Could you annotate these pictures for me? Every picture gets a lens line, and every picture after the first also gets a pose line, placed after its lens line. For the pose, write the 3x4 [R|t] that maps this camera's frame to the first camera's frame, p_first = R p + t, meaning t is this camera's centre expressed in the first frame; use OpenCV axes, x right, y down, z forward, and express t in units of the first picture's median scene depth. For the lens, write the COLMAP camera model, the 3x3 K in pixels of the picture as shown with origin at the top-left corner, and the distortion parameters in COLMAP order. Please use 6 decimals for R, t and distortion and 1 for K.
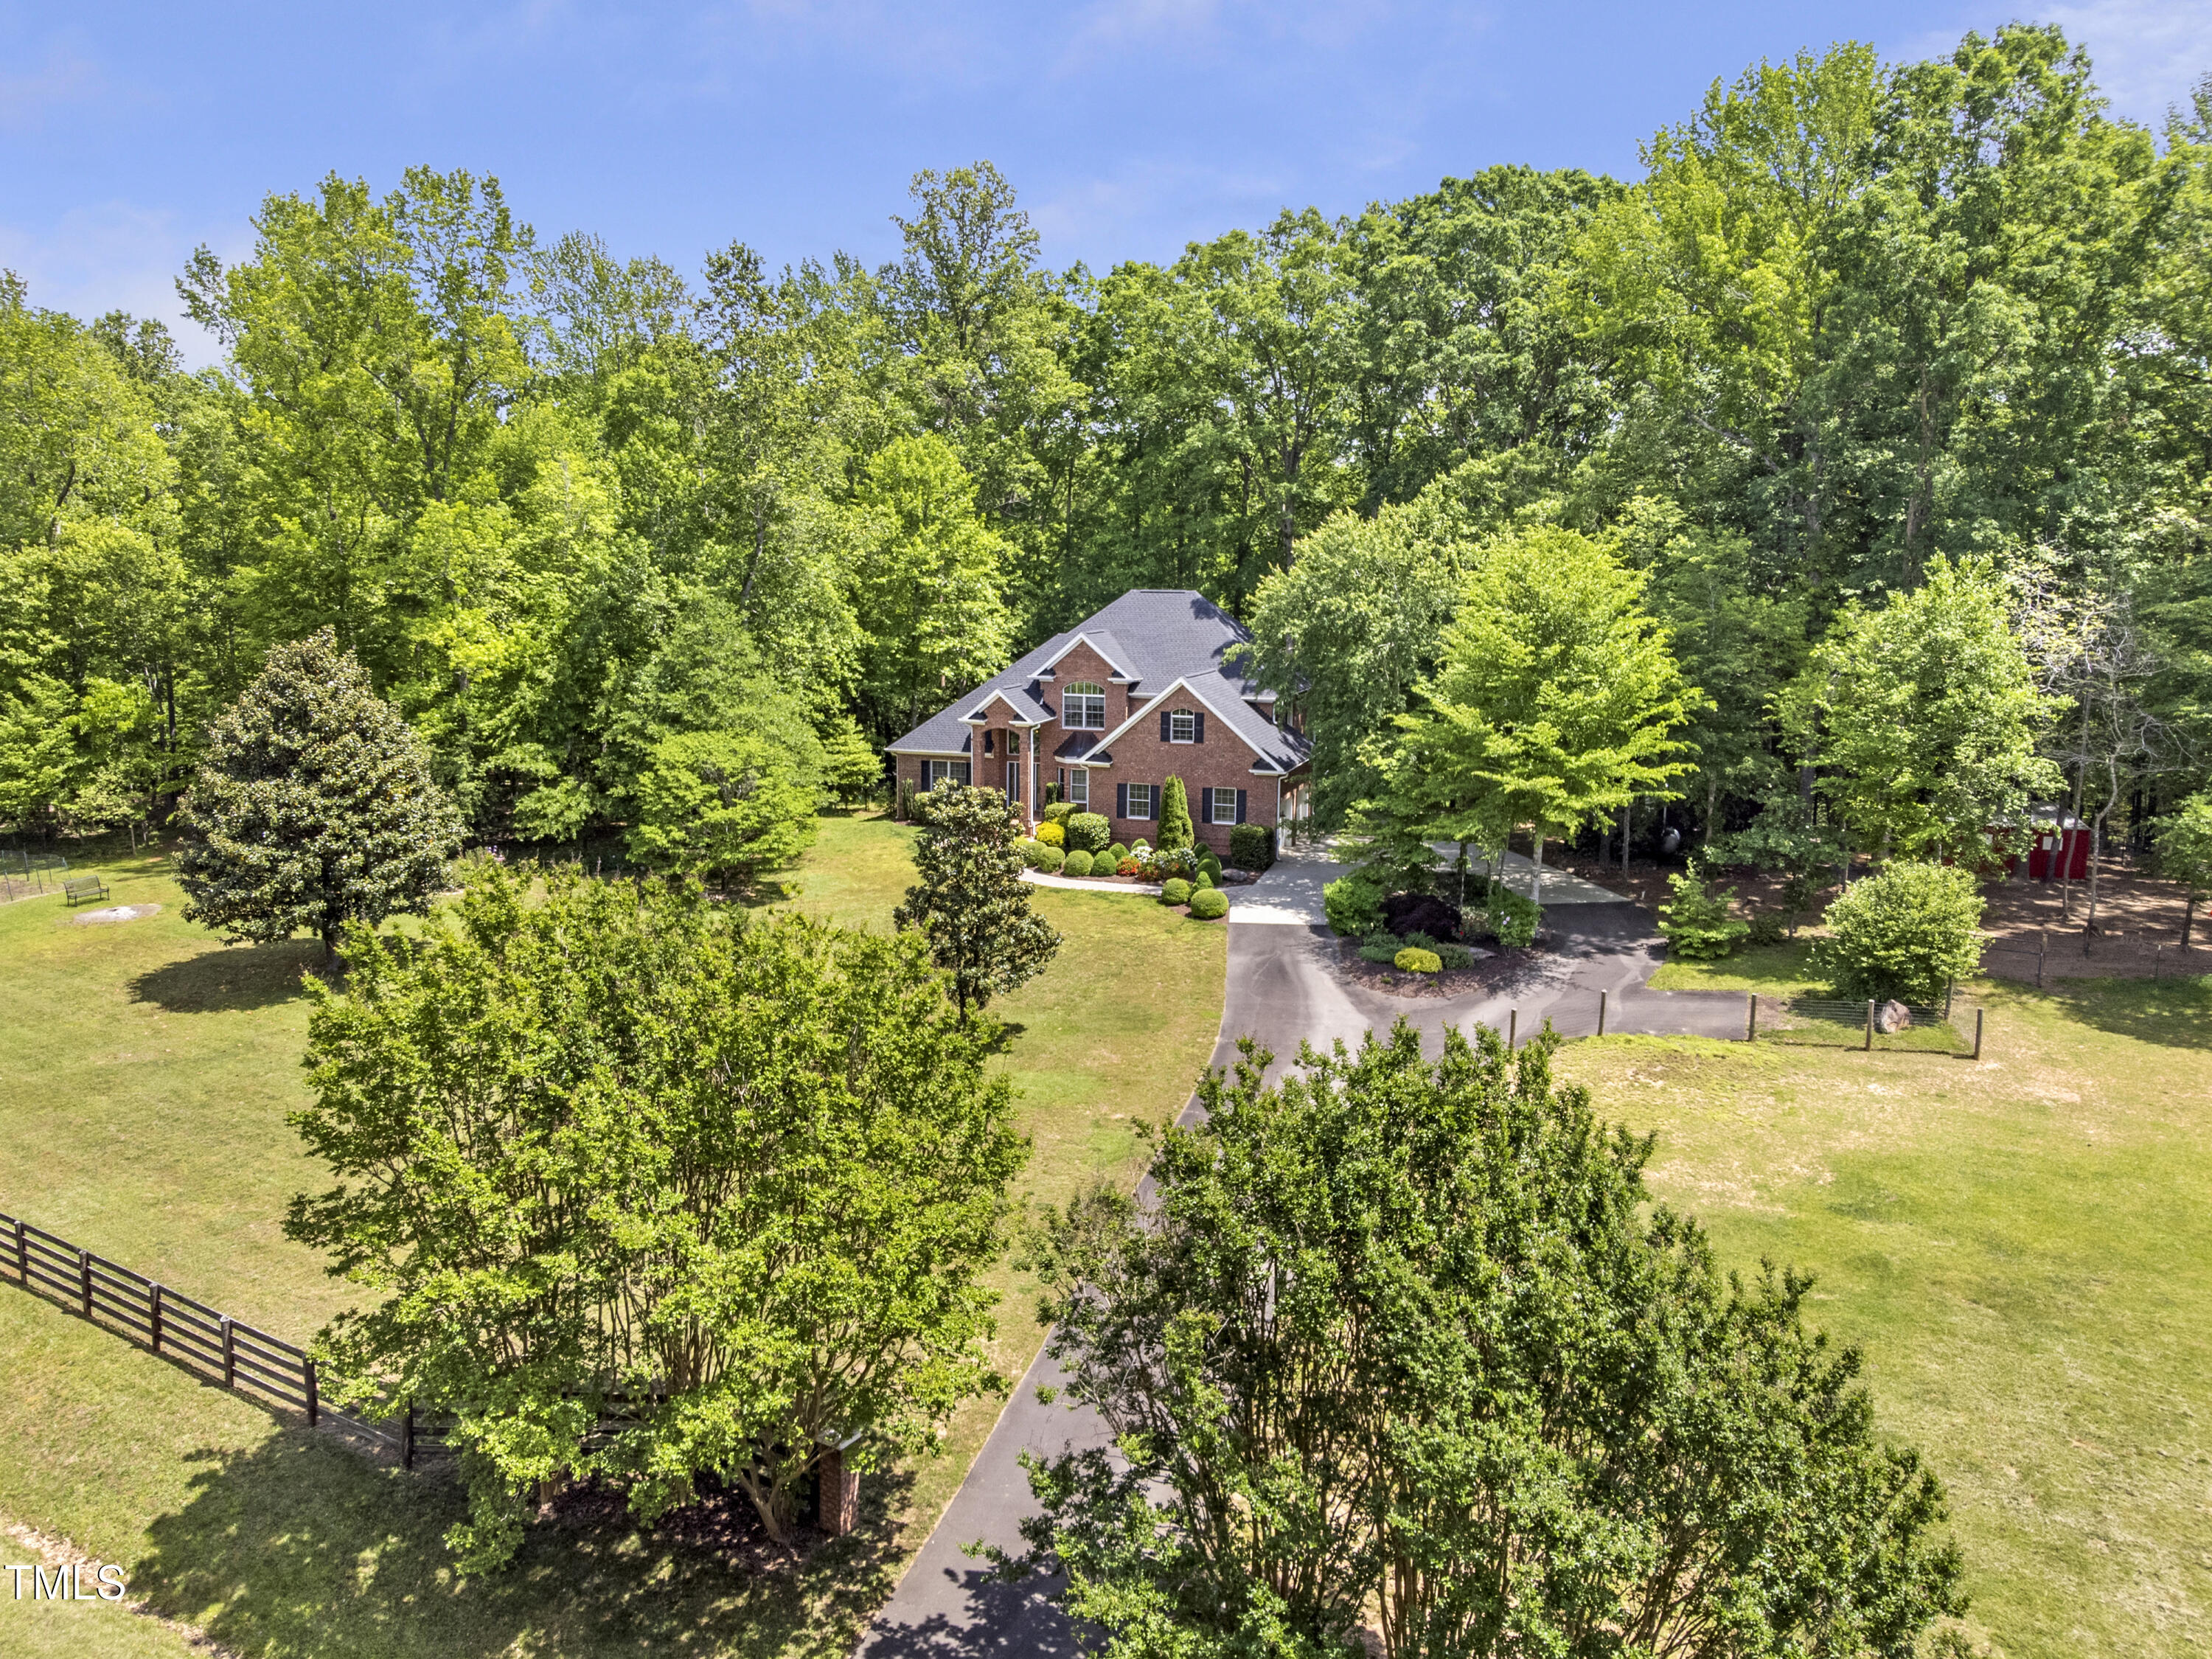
lens RADIAL K [[1700.6, 0, 1090.4], [0, 1700.6, 829.1], [0, 0, 1]] dist [0.037390, 0.003012]
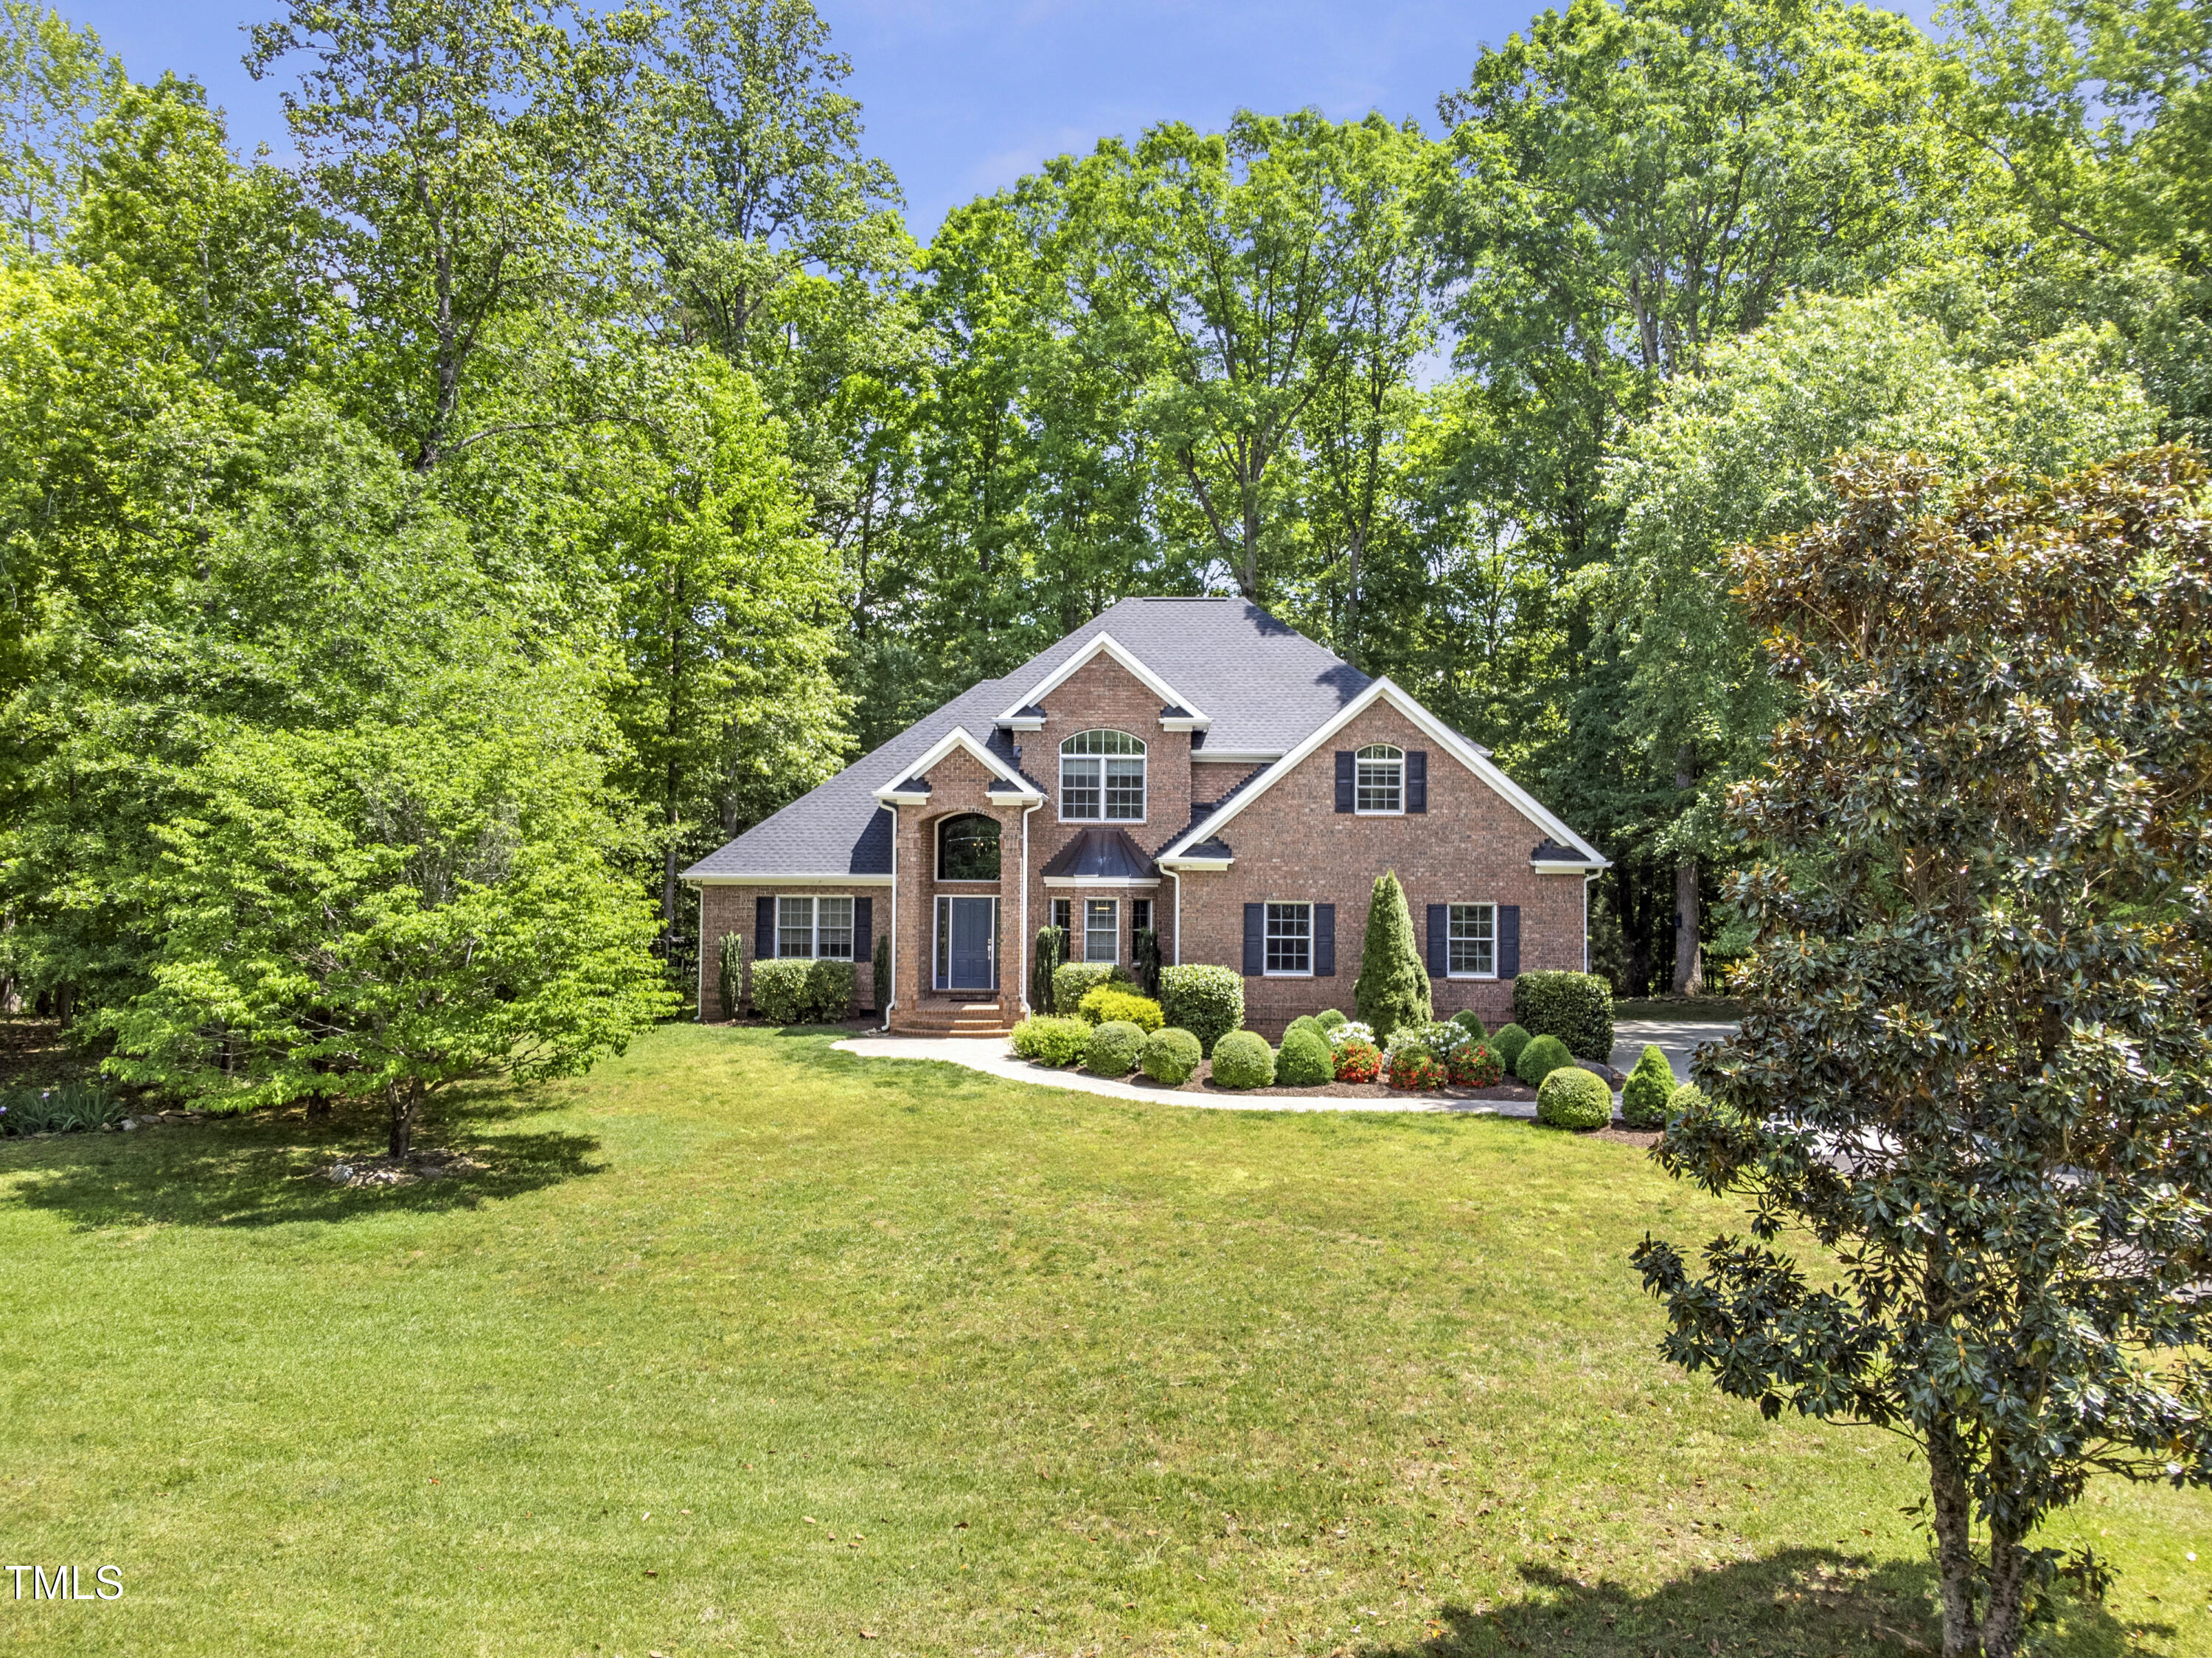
lens RADIAL K [[1700.5, 0, 1086.4], [0, 1700.5, 820.8], [0, 0, 1]] dist [0.037390, 0.003012]
pose [[0.954519, 0.009037, 0.298013, -0.173994], [0.050556, 0.980160, -0.191654, 0.041147], [-0.293832, 0.198004, 0.935124, 0.571536]]
